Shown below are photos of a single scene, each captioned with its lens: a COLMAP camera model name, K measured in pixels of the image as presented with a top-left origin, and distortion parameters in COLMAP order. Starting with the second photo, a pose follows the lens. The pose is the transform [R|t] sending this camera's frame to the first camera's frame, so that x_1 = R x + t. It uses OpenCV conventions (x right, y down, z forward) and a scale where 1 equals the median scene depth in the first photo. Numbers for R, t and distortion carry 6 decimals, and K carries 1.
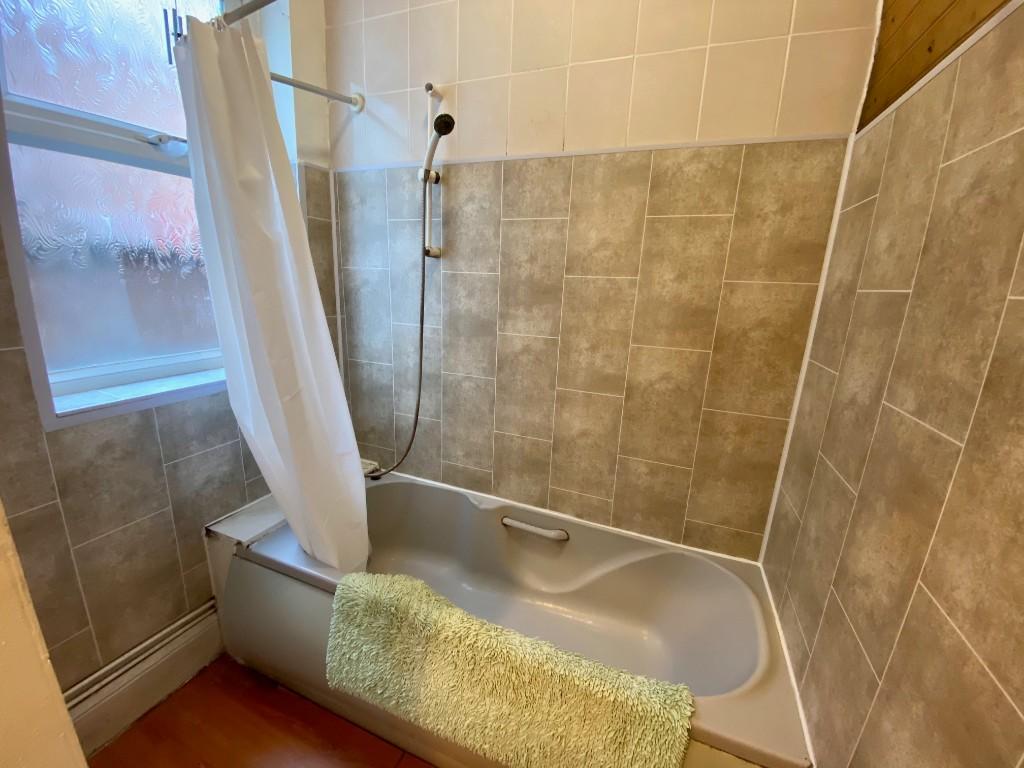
lens RADIAL K [[410.9, 0, 512.7], [0, 410.9, 385.2], [0, 0, 1]] dist [0.030766, -0.024268]
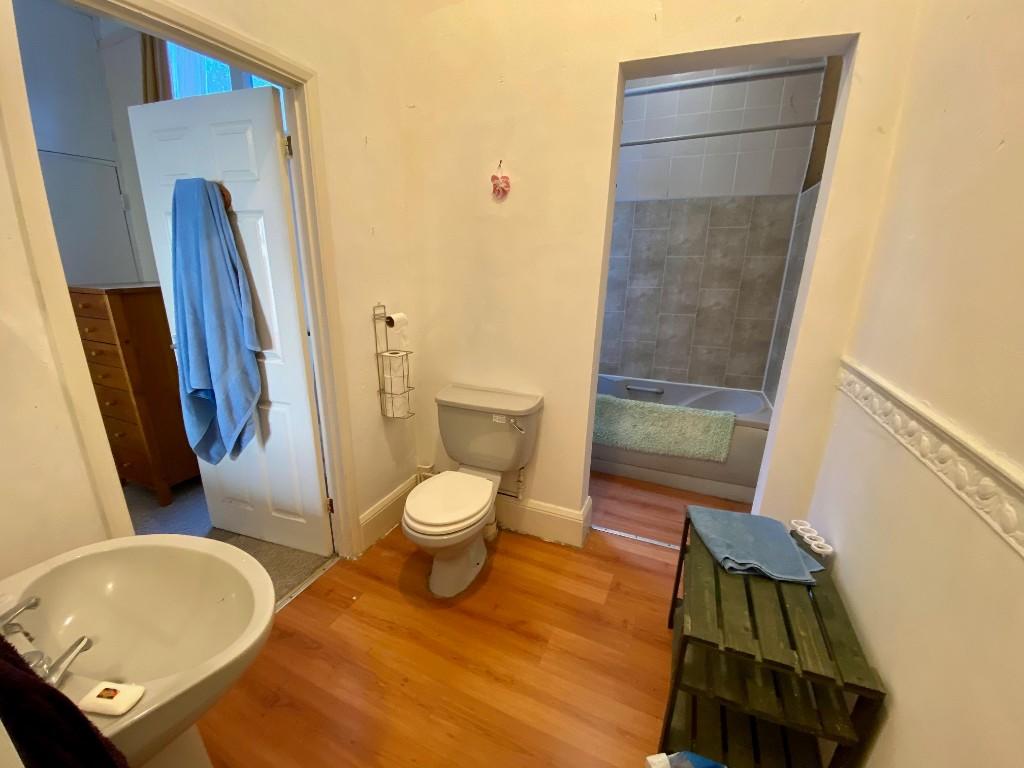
lens RADIAL K [[412.6, 0, 512.0], [0, 412.6, 384.0], [0, 0, 1]] dist [-0.000779, -0.000136]
pose [[0.999401, -0.023080, -0.025781, -0.611955], [0.023992, 0.999076, 0.035671, 0.281639], [0.024934, -0.036268, 0.999031, -1.111307]]
